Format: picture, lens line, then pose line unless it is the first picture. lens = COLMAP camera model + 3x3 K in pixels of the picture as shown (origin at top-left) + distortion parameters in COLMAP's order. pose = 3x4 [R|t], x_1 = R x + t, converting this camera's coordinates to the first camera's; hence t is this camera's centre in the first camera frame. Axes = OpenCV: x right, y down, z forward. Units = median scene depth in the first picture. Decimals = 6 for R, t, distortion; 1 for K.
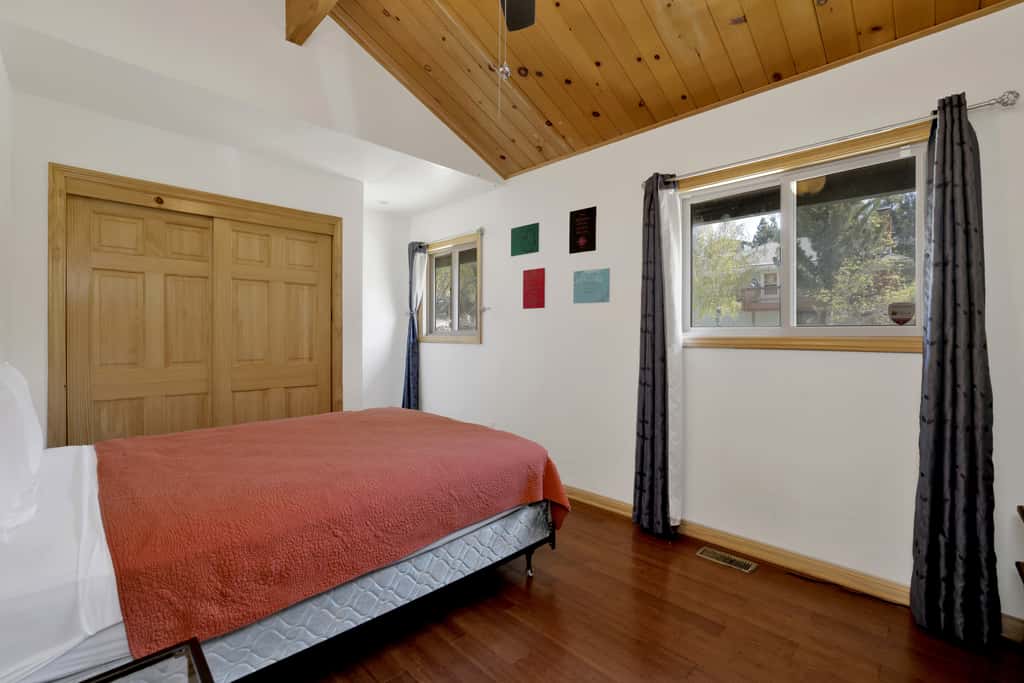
lens RADIAL K [[457.6, 0, 507.2], [0, 457.6, 338.9], [0, 0, 1]] dist [-0.016838, 0.005359]
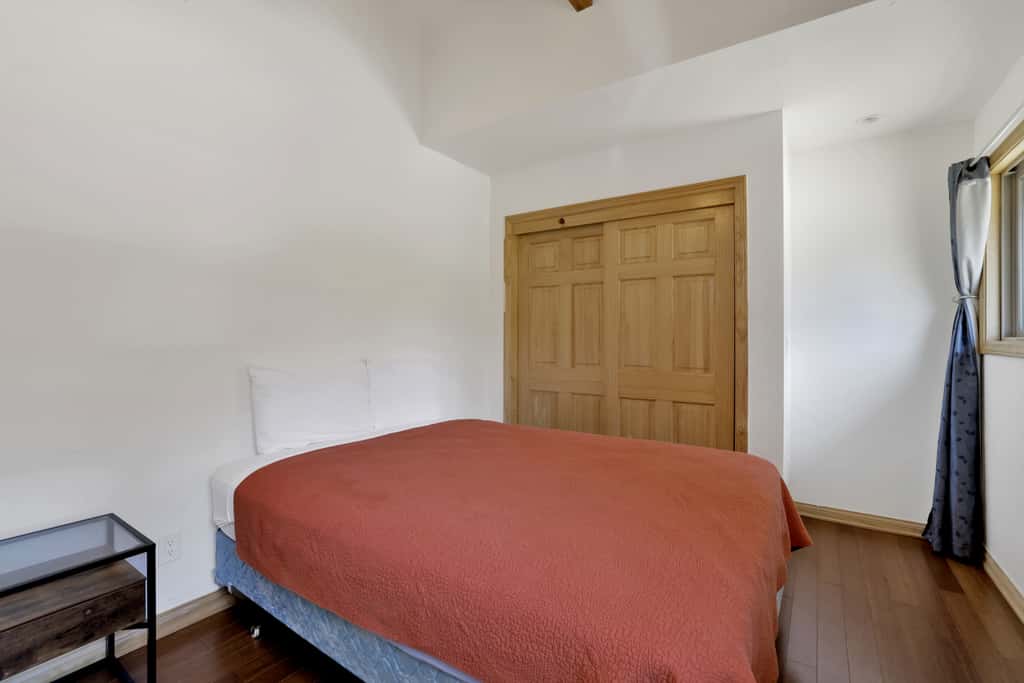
lens RADIAL K [[457.6, 0, 508.1], [0, 457.6, 335.0], [0, 0, 1]] dist [-0.016838, 0.005359]
pose [[0.199368, -0.010053, -0.979873, 0.286745], [-0.011816, 0.999850, -0.012663, -0.001381], [0.979854, 0.014102, 0.199219, 0.550572]]
